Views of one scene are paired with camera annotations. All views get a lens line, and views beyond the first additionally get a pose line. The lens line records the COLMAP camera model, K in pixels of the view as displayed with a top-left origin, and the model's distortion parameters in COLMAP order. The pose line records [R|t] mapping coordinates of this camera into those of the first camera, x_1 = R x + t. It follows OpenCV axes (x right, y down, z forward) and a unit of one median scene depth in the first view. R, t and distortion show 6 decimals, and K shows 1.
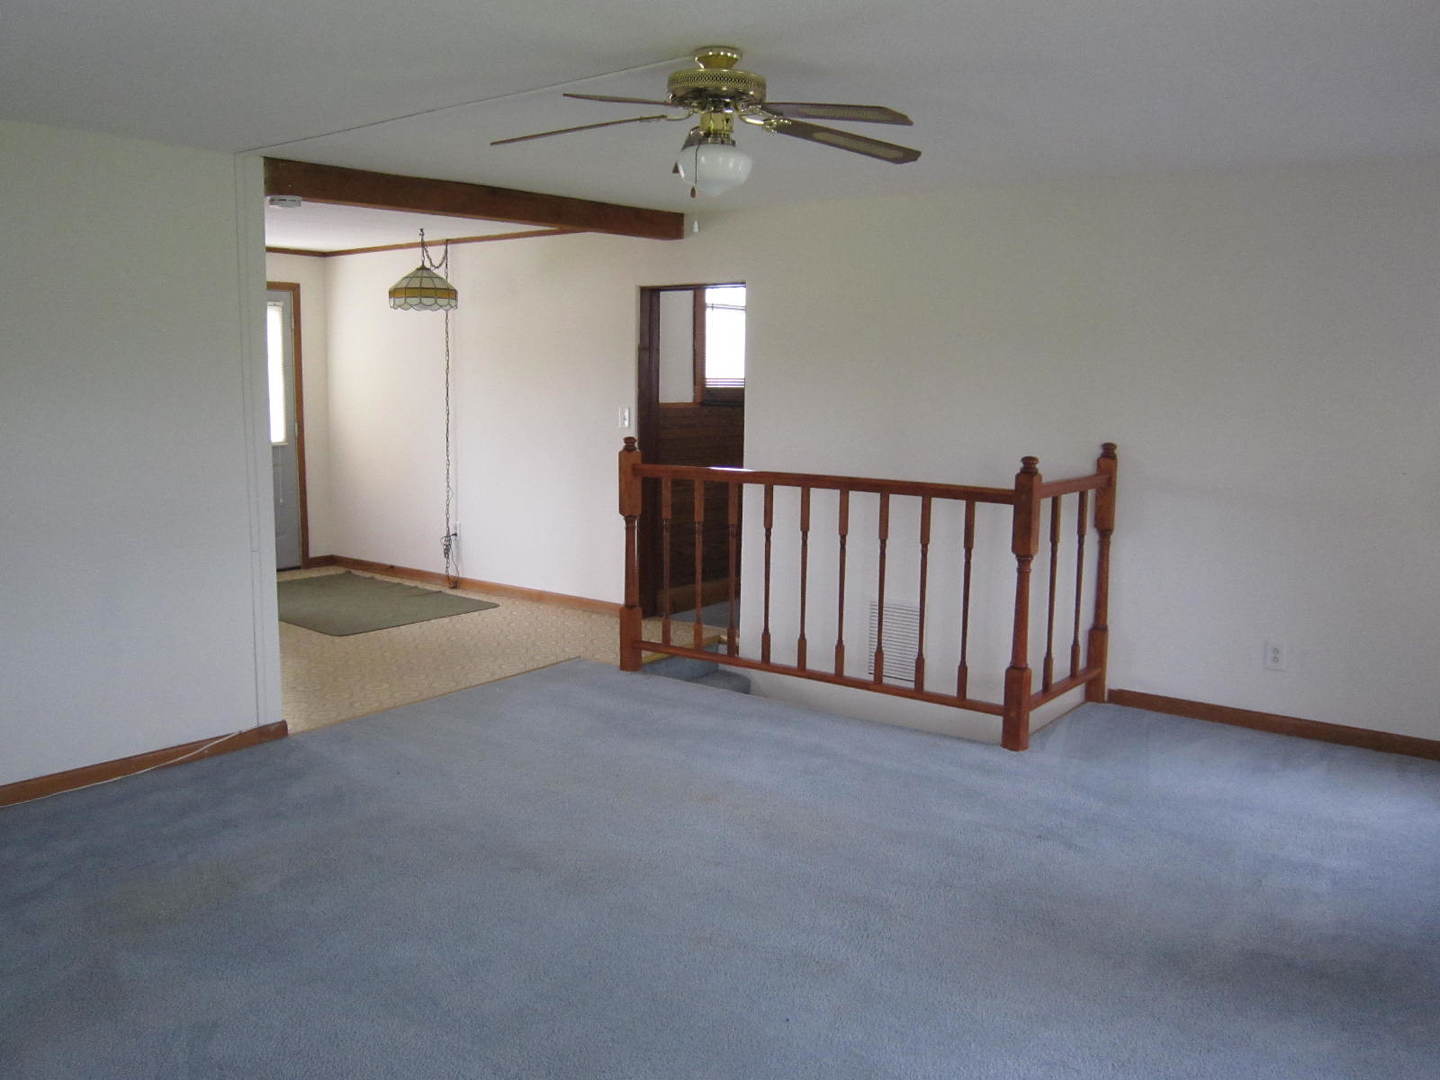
lens RADIAL K [[1234.1, 0, 719.4], [0, 1234.1, 539.2], [0, 0, 1]] dist [-0.062542, -0.008221]
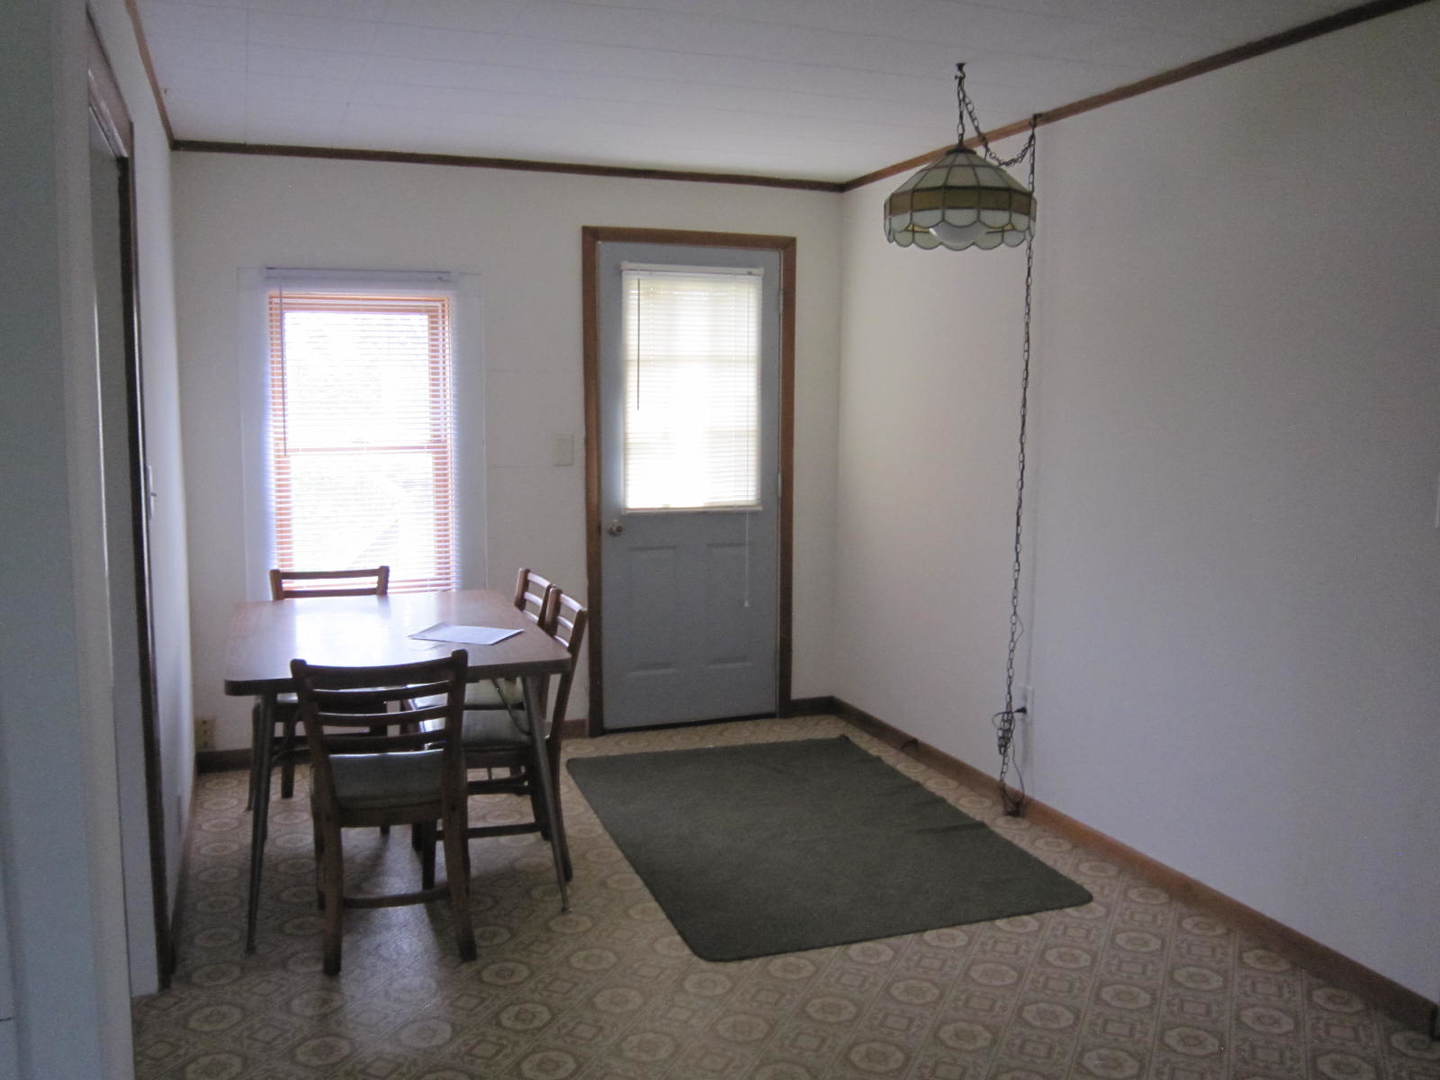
lens RADIAL K [[1234.1, 0, 720.5], [0, 1234.1, 539.1], [0, 0, 1]] dist [-0.062542, -0.008221]
pose [[0.863392, 0.057282, -0.501272, -0.074705], [-0.070188, 0.997510, -0.006903, -0.061385], [0.499628, 0.041144, 0.865262, 0.504393]]
